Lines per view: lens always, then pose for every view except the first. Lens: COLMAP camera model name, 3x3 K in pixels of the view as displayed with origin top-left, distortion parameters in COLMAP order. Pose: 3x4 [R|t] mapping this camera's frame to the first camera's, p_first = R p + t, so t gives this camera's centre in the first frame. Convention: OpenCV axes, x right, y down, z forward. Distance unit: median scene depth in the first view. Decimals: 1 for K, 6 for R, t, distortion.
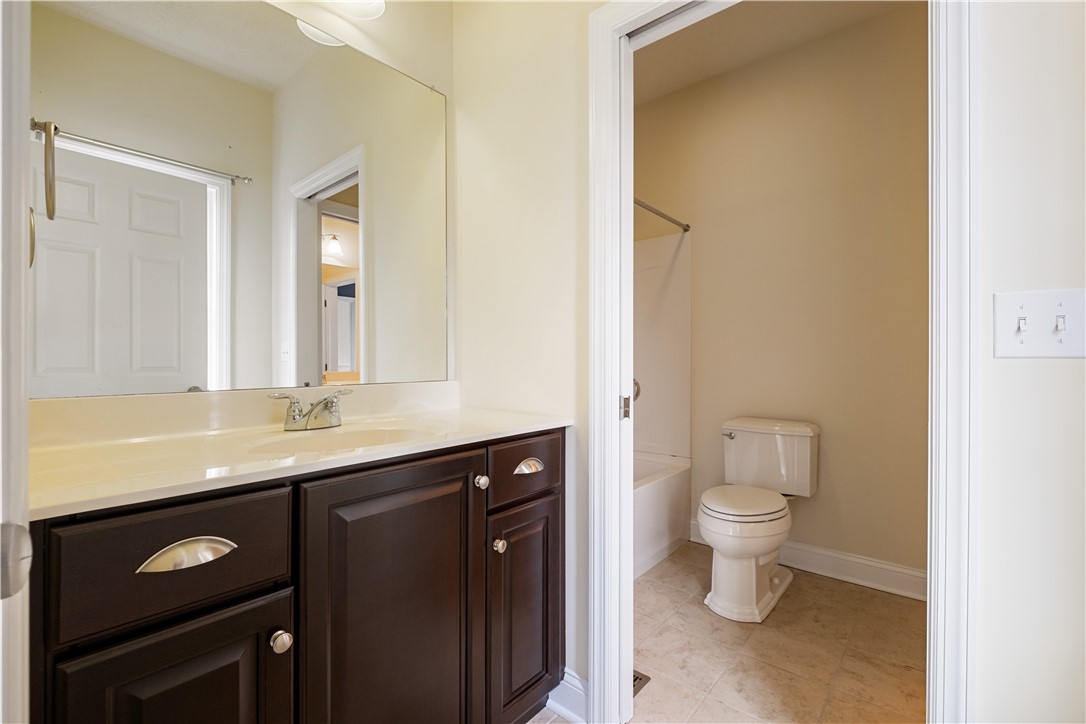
lens RADIAL K [[468.6, 0, 545.6], [0, 468.6, 358.2], [0, 0, 1]] dist [-0.007036, -0.000691]
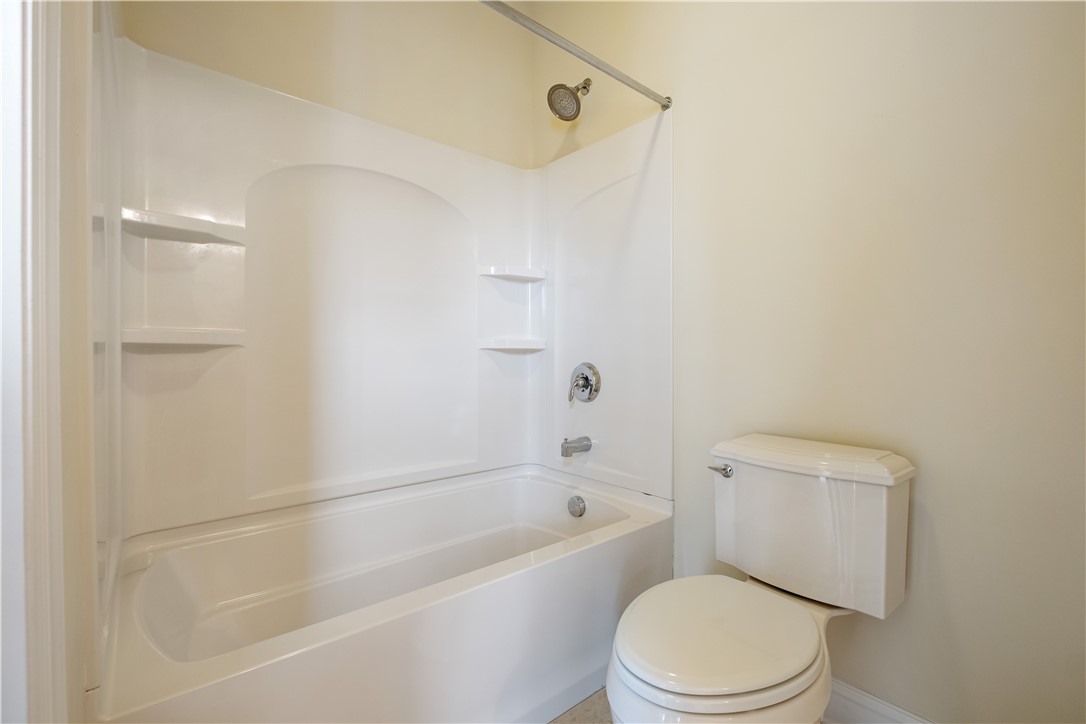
lens RADIAL K [[498.4, 0, 543.6], [0, 498.4, 351.2], [0, 0, 1]] dist [0.001506, -0.000274]
pose [[0.992048, 0.001717, -0.125849, 0.265483], [-0.001821, 0.999998, -0.000714, 0.034829], [0.125848, 0.000937, 0.992049, 0.429917]]
